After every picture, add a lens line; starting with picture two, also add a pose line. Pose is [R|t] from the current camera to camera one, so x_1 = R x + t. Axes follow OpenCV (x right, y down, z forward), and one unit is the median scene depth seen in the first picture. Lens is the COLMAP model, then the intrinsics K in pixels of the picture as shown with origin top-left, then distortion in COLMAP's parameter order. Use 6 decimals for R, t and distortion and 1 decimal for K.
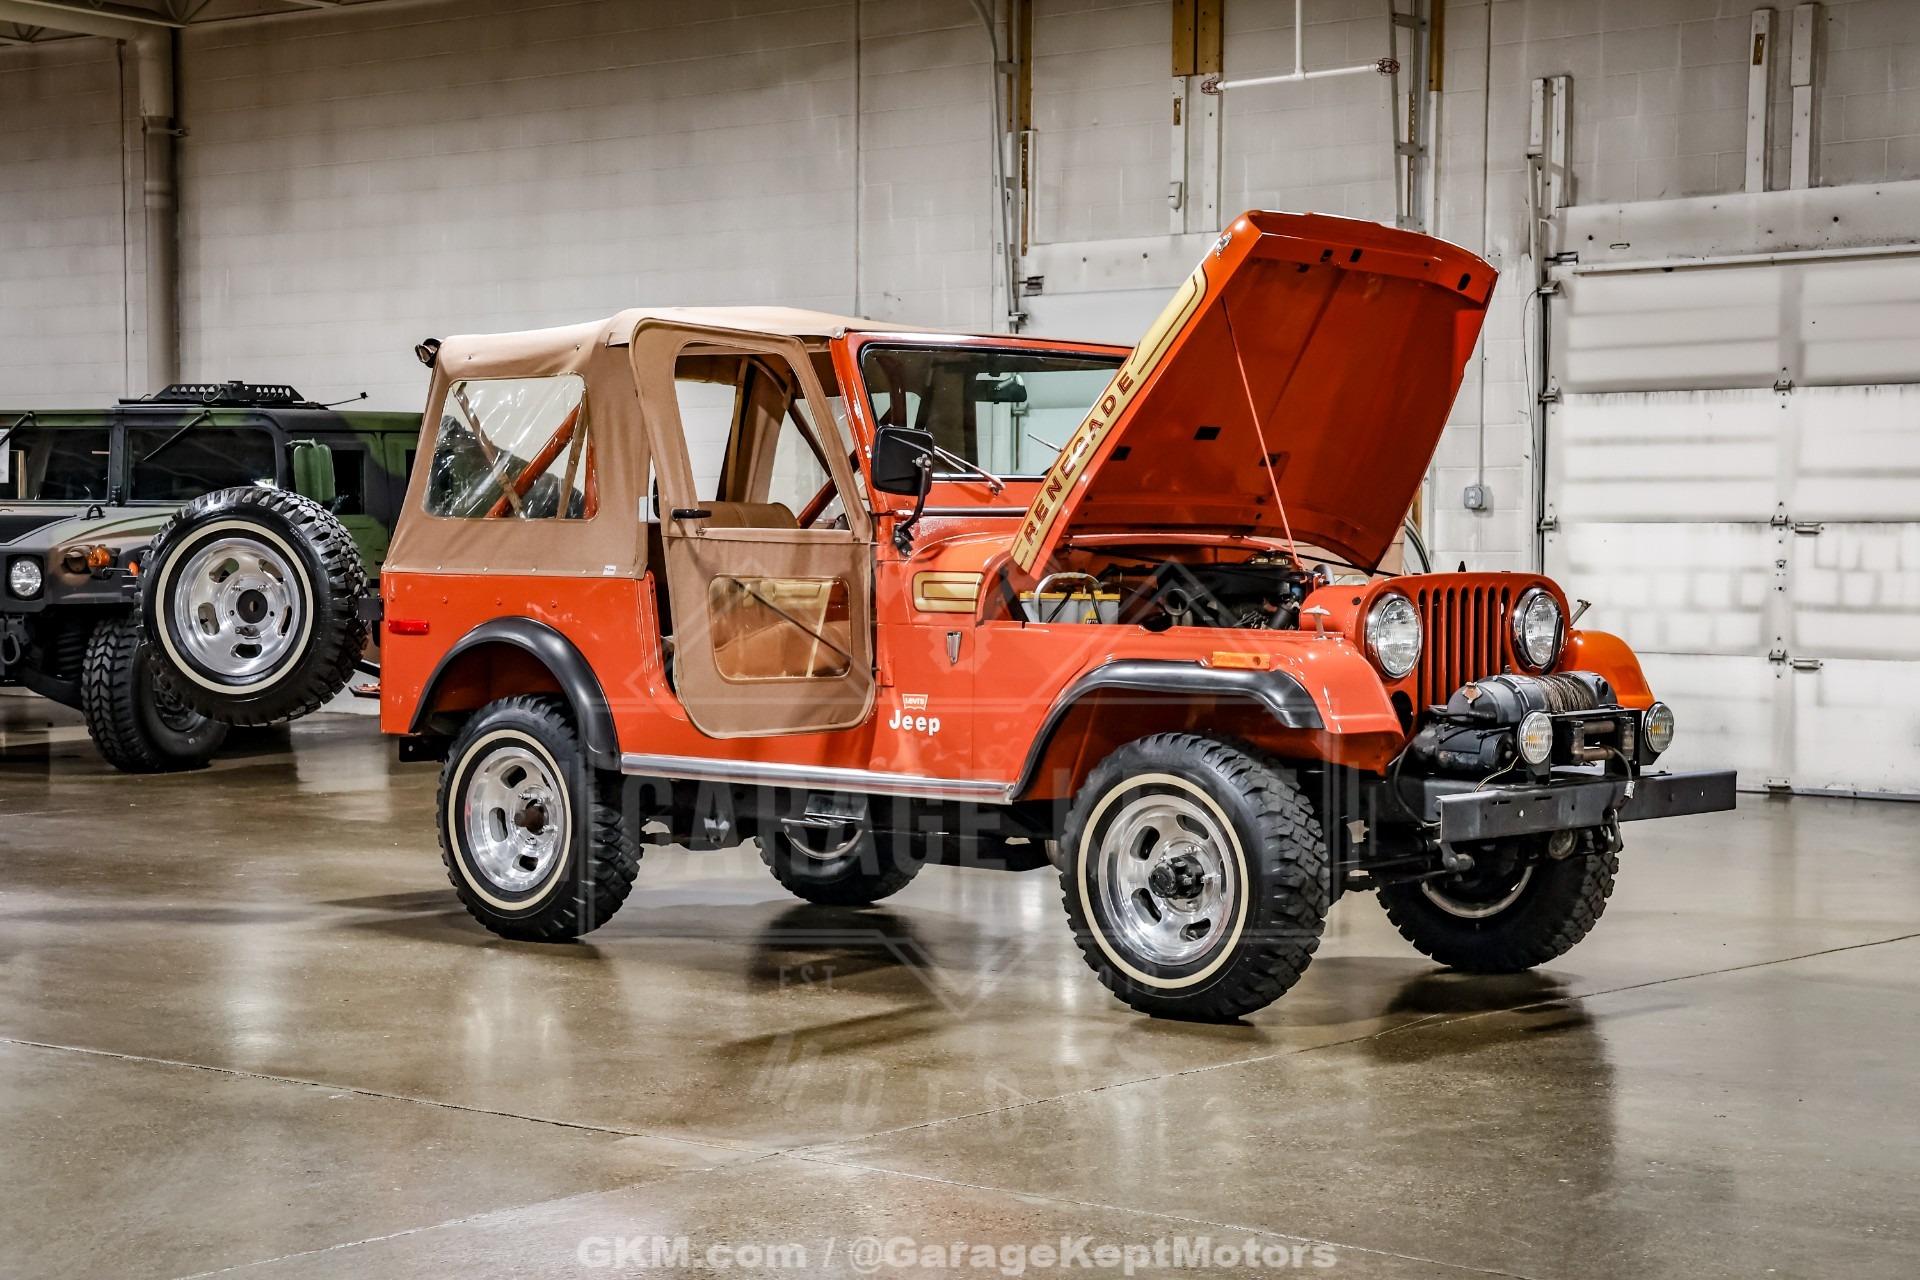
lens RADIAL K [[3677.5, 0, 960.0], [0, 3677.5, 640.0], [0, 0, 1]] dist [0.250373, 0.561185]
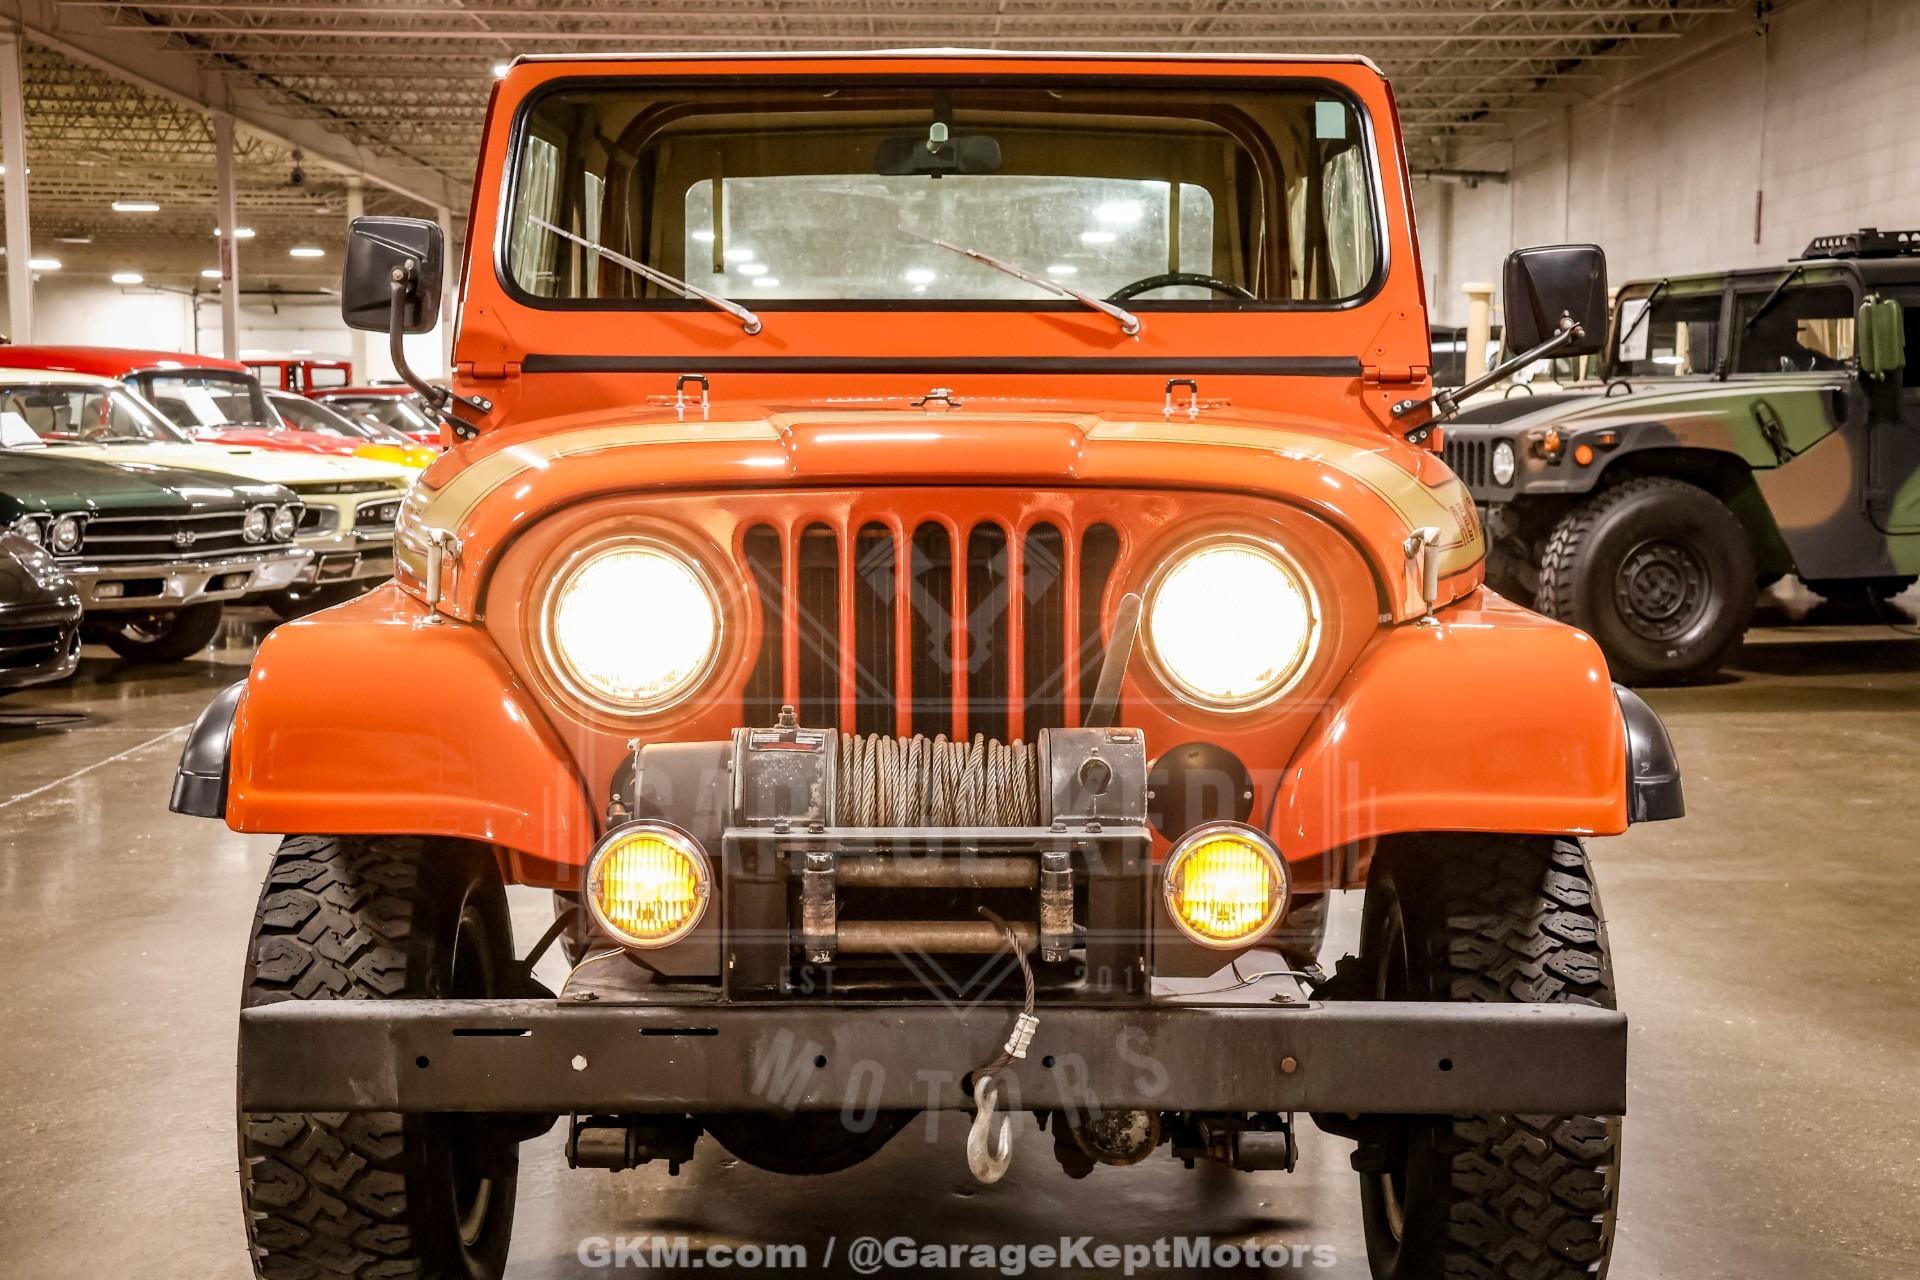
lens RADIAL K [[2960.5, 0, 960.0], [0, 2960.5, 640.0], [0, 0, 1]] dist [0.147121, 0.074191]
pose [[0.604232, 0.056451, -0.794806, 0.247861], [-0.019461, 0.998235, 0.056104, -0.011850], [0.796570, -0.018433, 0.604265, 0.456832]]
